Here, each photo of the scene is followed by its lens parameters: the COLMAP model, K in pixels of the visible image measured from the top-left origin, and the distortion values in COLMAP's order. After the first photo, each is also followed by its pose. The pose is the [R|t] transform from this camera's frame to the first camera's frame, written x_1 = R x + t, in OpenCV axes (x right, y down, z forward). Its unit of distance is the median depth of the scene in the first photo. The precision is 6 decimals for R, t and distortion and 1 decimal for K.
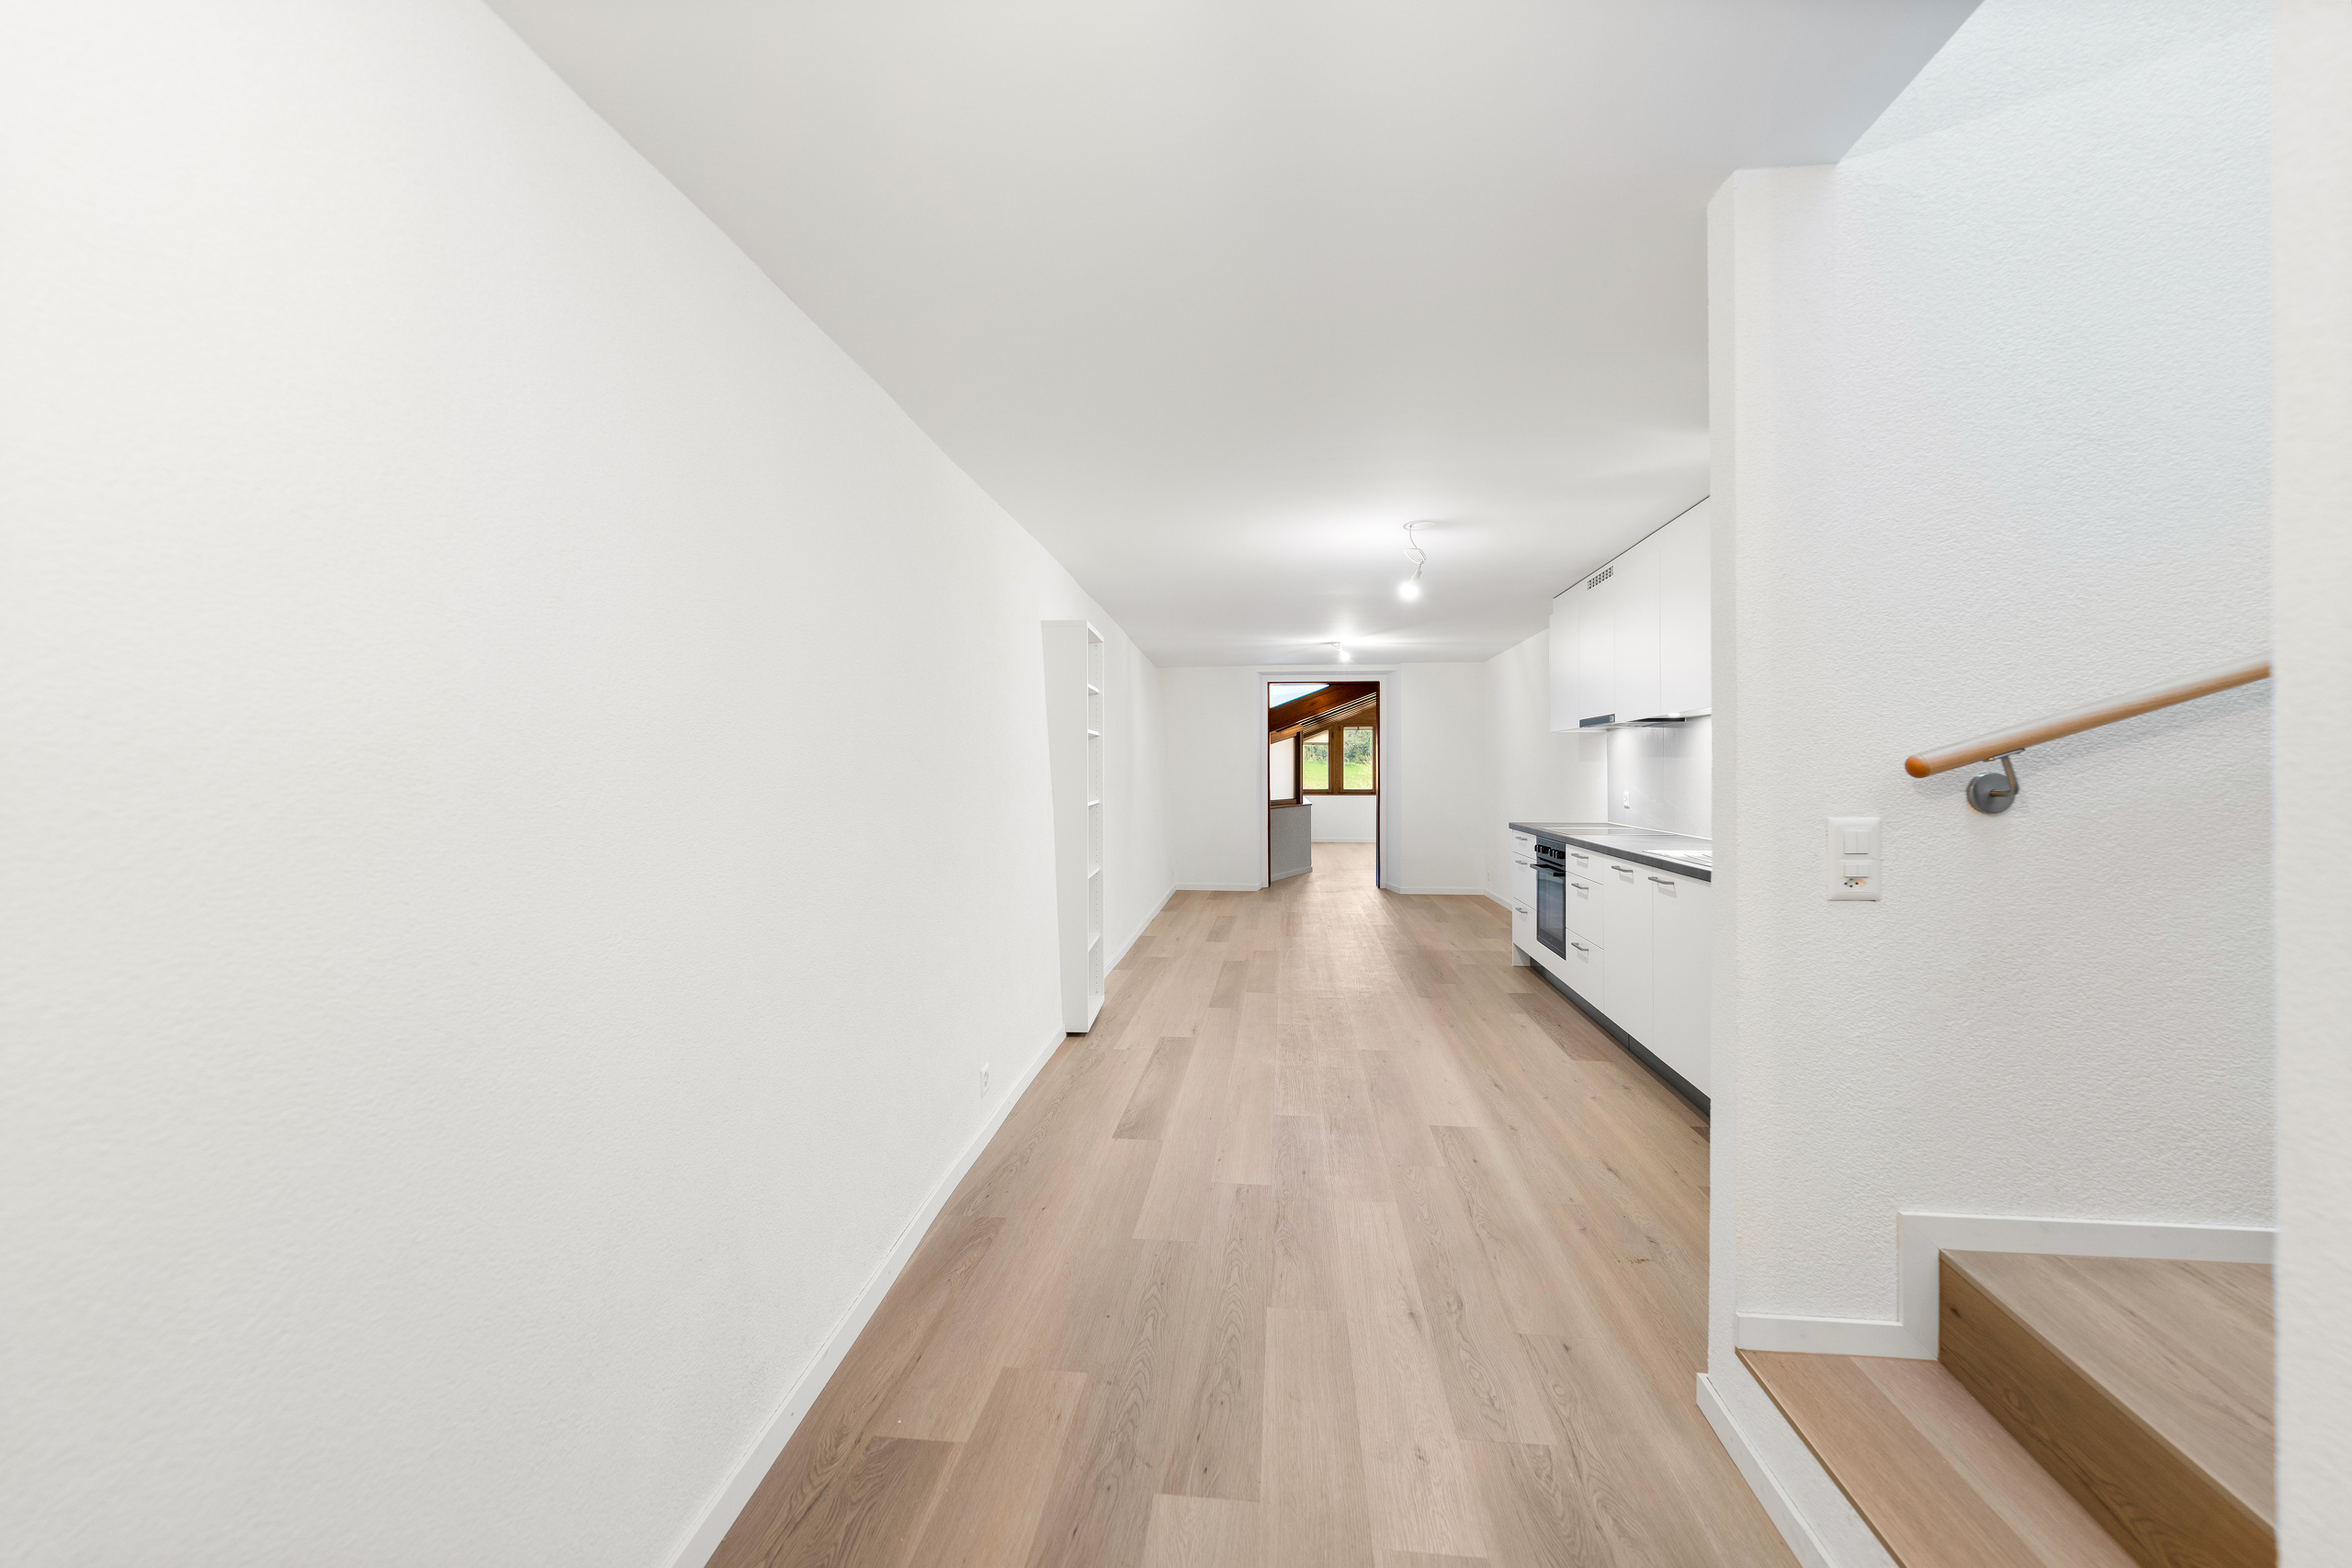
lens RADIAL K [[957.7, 0, 1165.2], [0, 957.7, 795.7], [0, 0, 1]] dist [-0.000389, -0.000438]
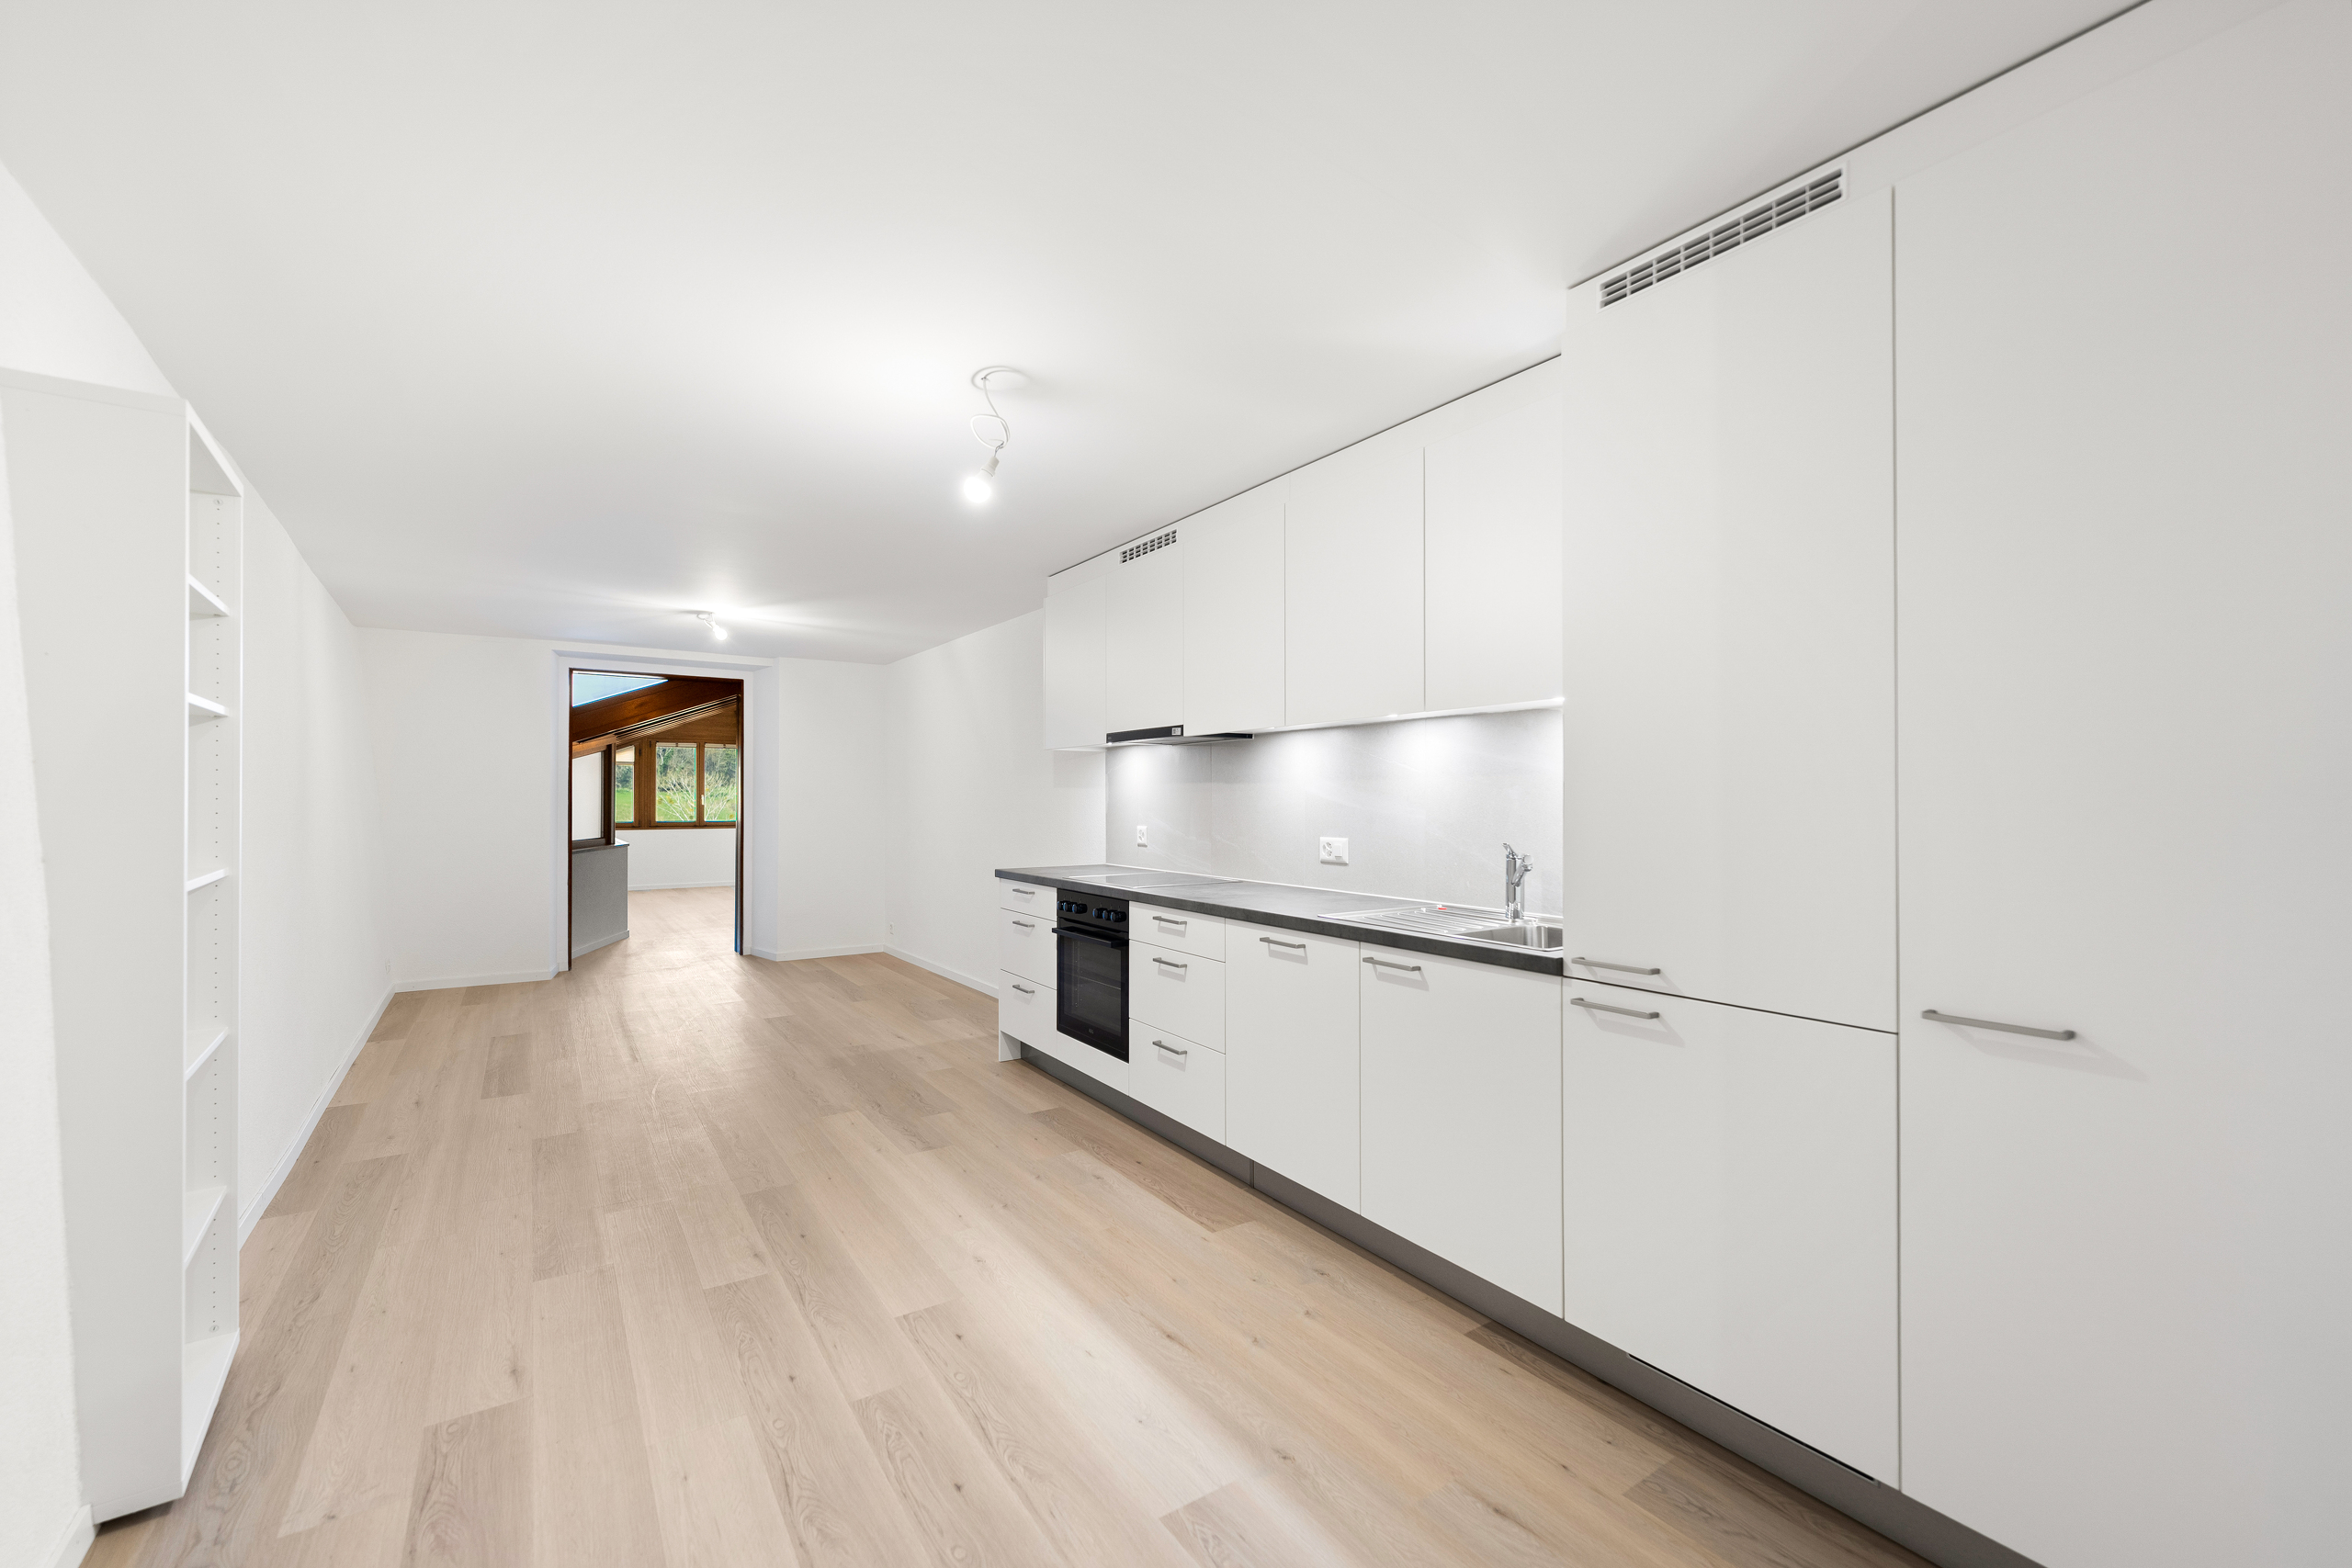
lens RADIAL K [[957.7, 0, 1165.2], [0, 957.7, 795.7], [0, 0, 1]] dist [-0.000389, -0.000438]
pose [[0.757474, 0.003015, 0.652859, -0.021240], [0.015697, 0.999616, -0.022828, -0.008249], [-0.652677, 0.027540, 0.757136, 0.286526]]
